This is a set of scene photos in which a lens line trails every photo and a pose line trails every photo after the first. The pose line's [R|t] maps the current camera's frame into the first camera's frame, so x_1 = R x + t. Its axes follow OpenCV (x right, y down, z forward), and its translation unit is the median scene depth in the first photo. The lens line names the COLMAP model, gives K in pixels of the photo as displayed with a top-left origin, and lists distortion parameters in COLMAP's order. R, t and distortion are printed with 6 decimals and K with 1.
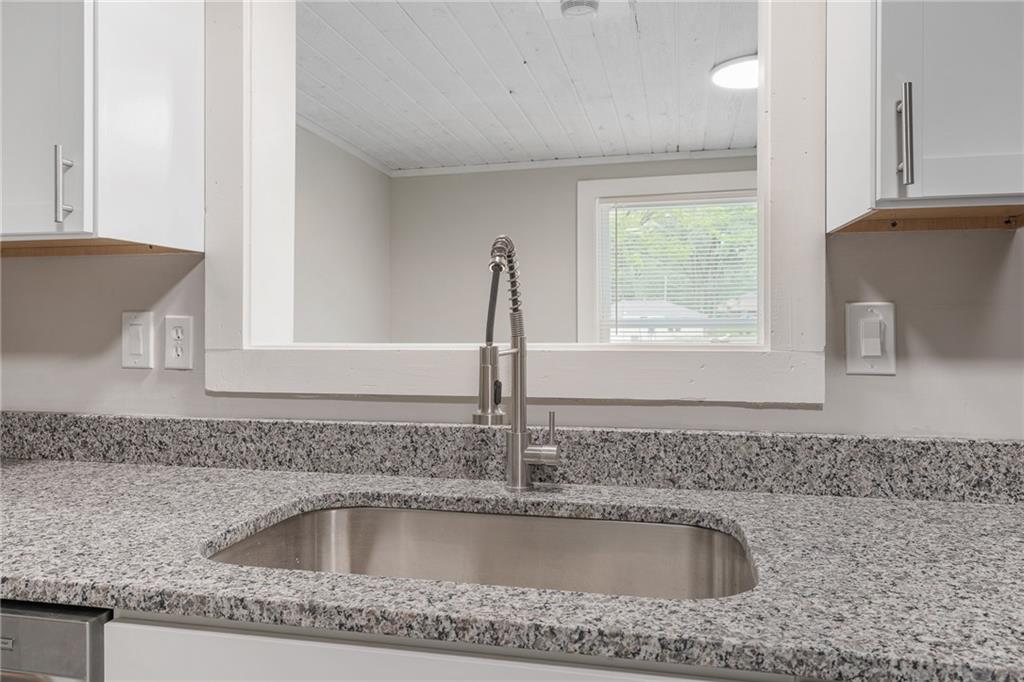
lens RADIAL K [[707.8, 0, 508.4], [0, 707.8, 338.6], [0, 0, 1]] dist [0.001913, 0.000348]
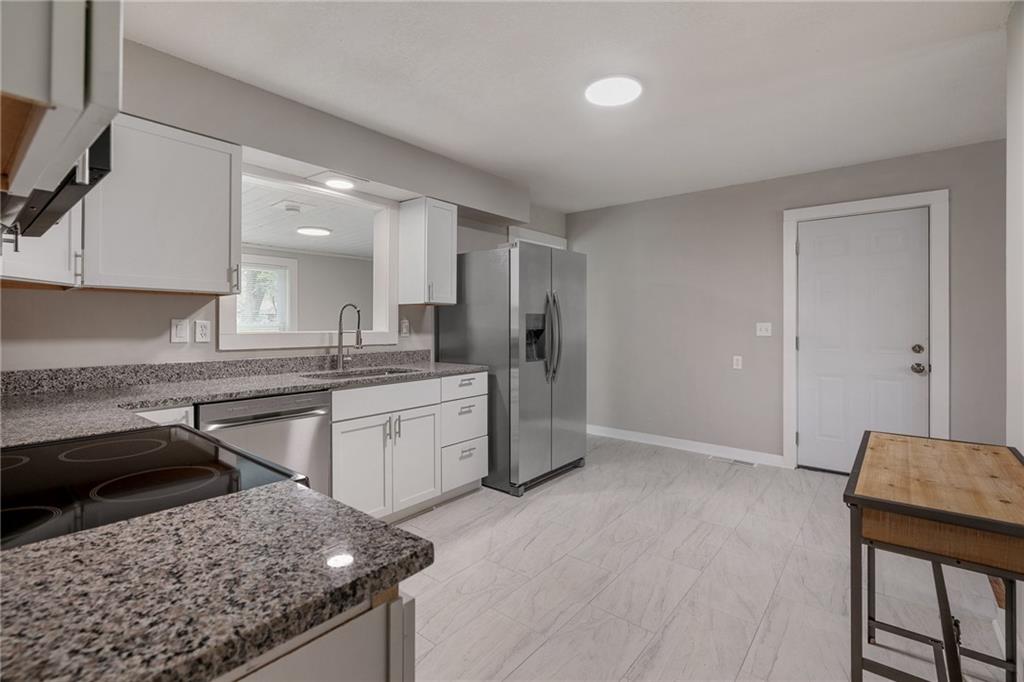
lens RADIAL K [[466.4, 0, 516.8], [0, 466.4, 322.9], [0, 0, 1]] dist [0.000277, 0.002038]
pose [[0.429996, 0.002888, 0.902826, -1.651016], [-0.006326, 0.999980, -0.000186, -0.035922], [-0.902809, -0.005632, 0.430006, -0.801959]]
